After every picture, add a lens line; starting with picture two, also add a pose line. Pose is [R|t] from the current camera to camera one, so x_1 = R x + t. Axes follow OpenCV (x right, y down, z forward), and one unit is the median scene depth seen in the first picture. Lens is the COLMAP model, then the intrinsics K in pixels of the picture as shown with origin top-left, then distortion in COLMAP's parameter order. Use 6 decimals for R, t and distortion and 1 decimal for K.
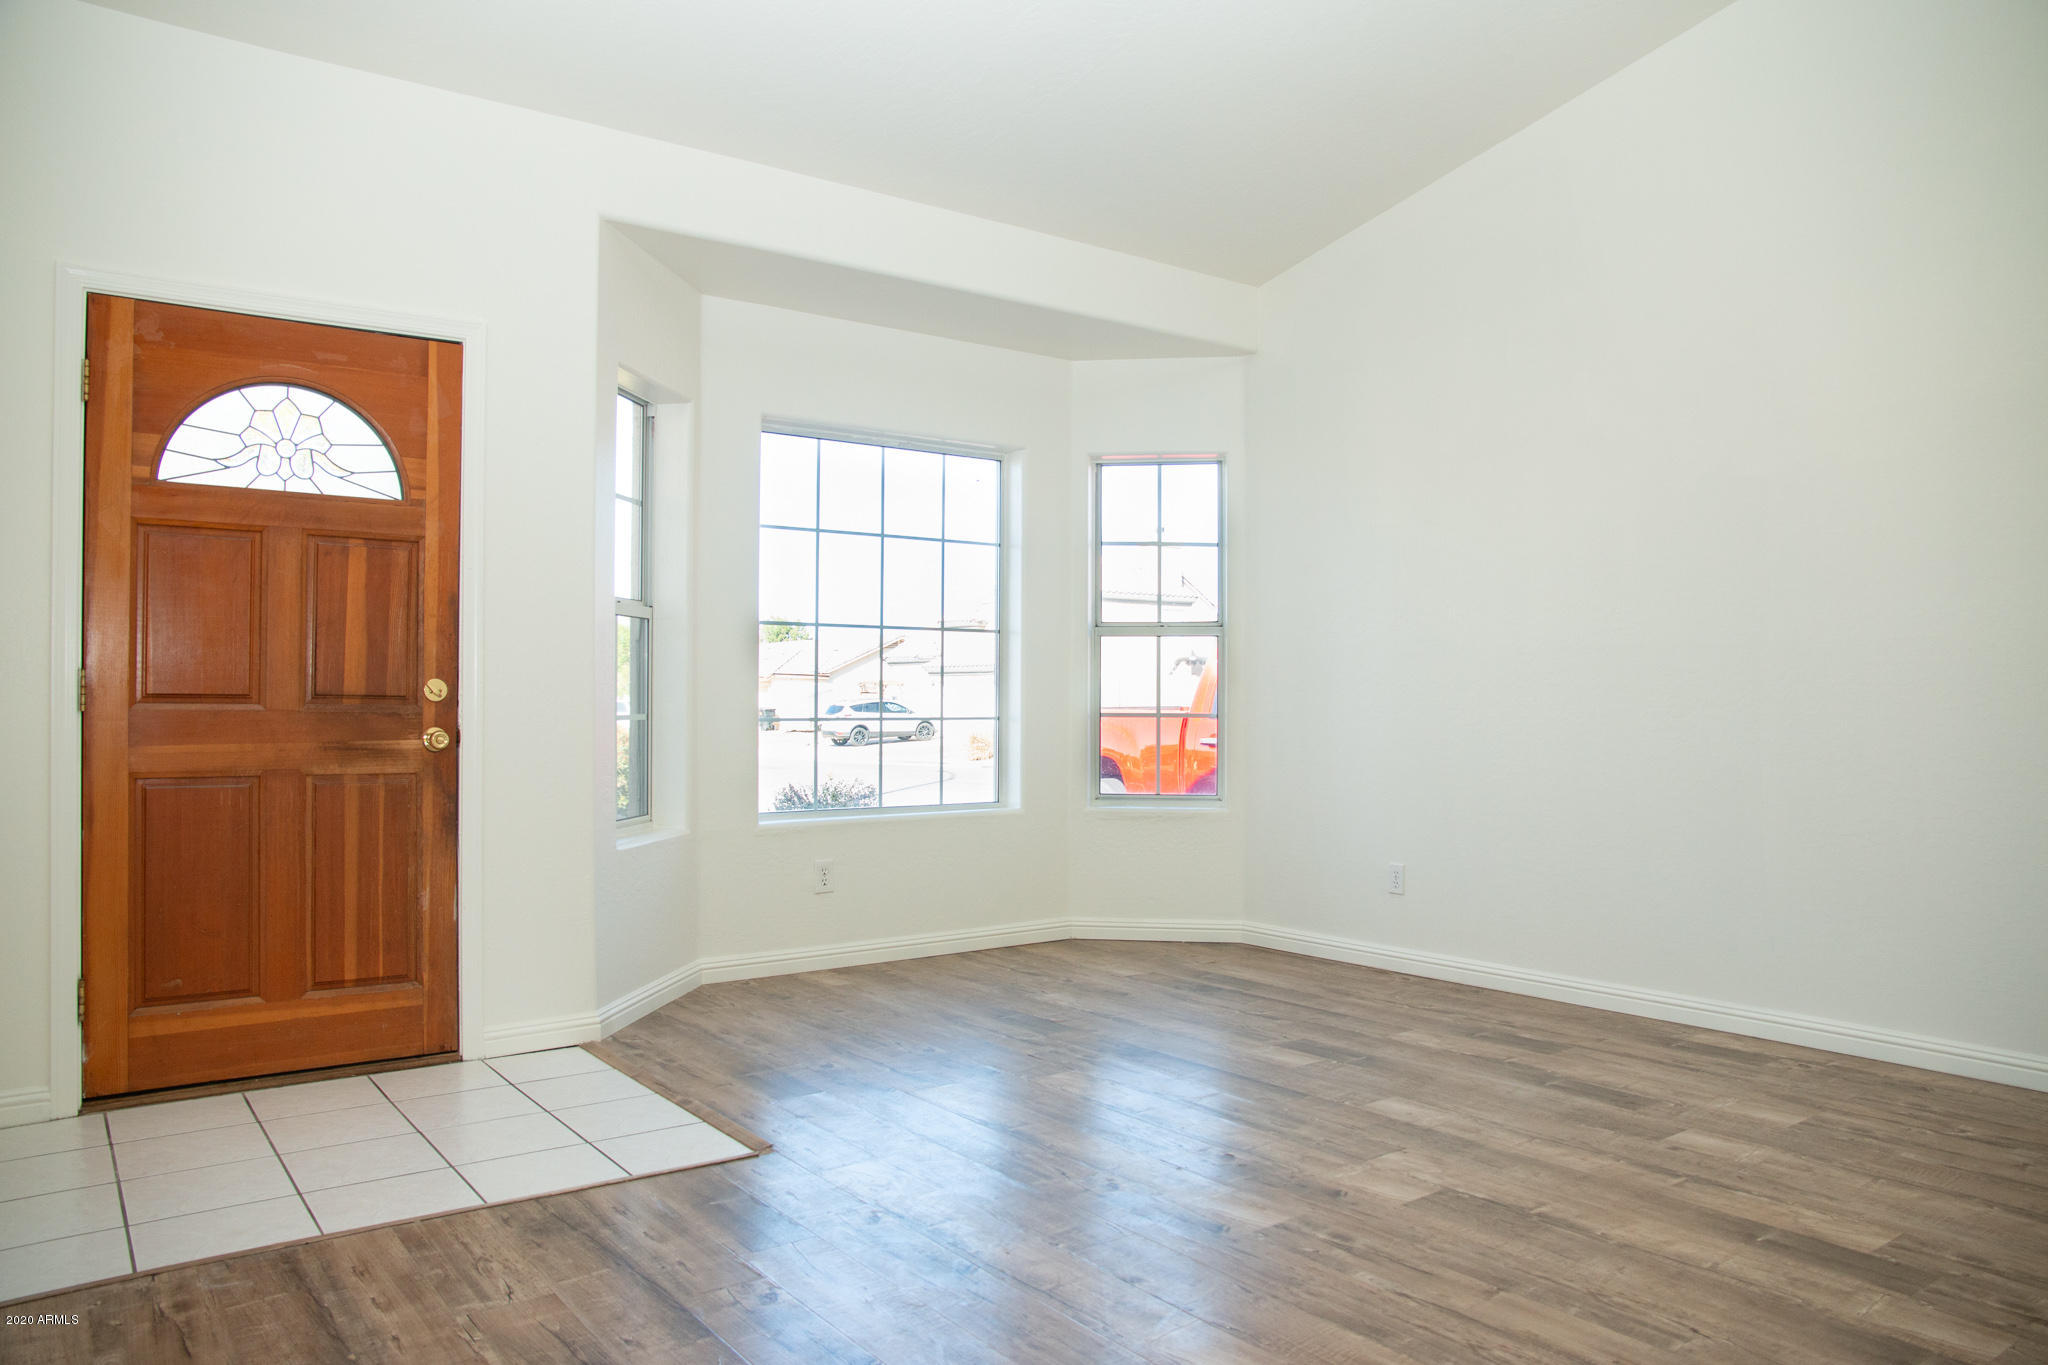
lens RADIAL K [[1404.3, 0, 1024.0], [0, 1404.3, 682.5], [0, 0, 1]] dist [-0.119110, 0.086965]
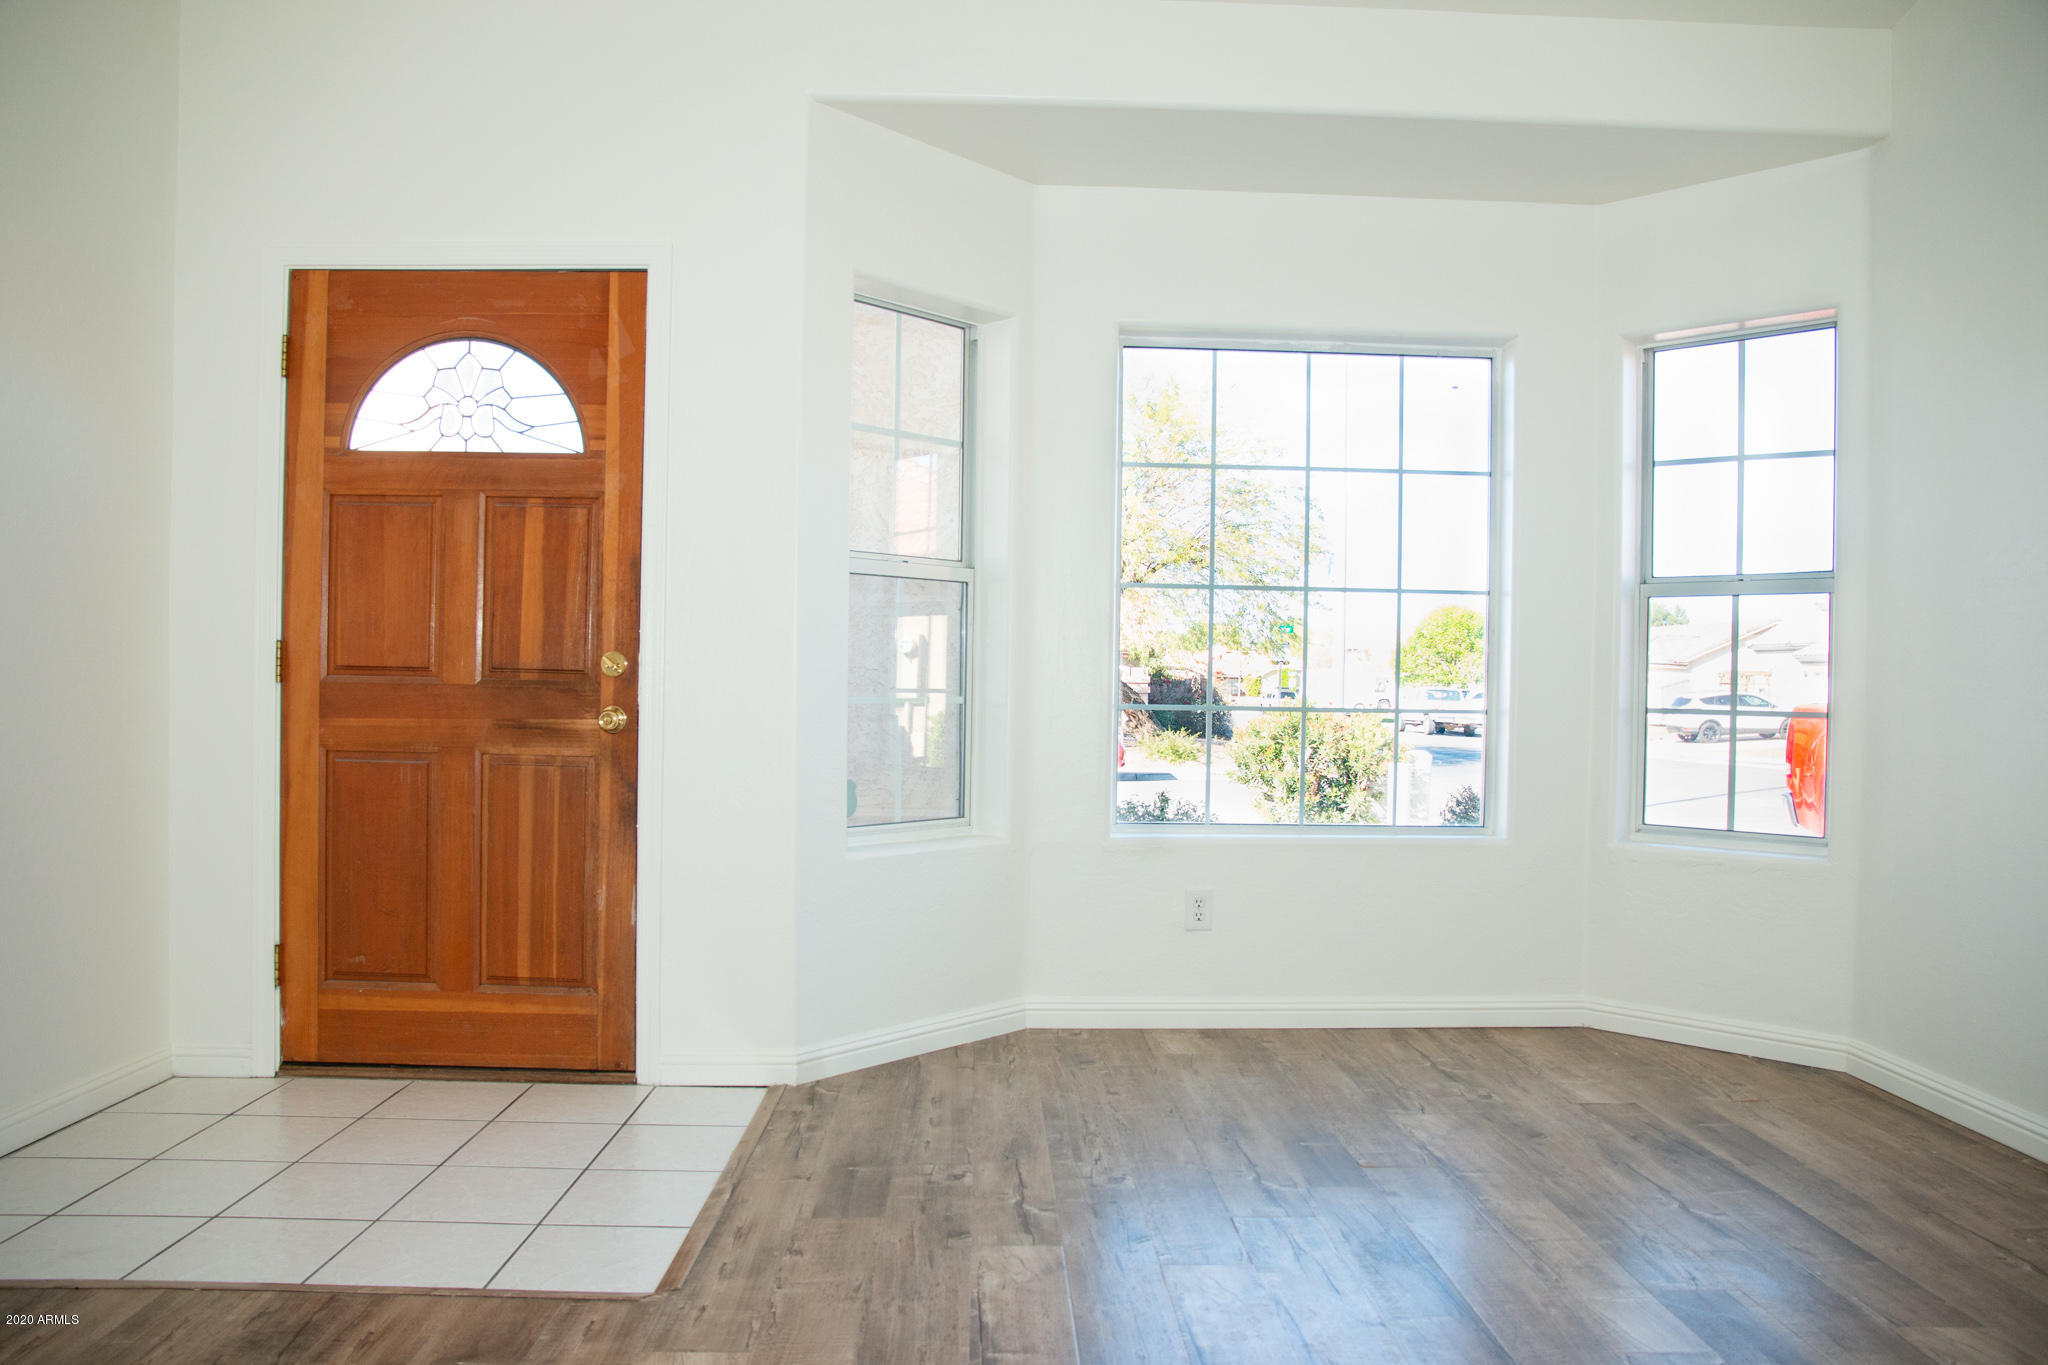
lens RADIAL K [[1404.3, 0, 1024.0], [0, 1404.3, 682.5], [0, 0, 1]] dist [-0.119110, 0.086965]
pose [[0.817451, 0.011134, -0.575891, 0.308358], [-0.006376, 0.999927, 0.010281, 0.006564], [0.575964, -0.004733, 0.817462, 0.423762]]
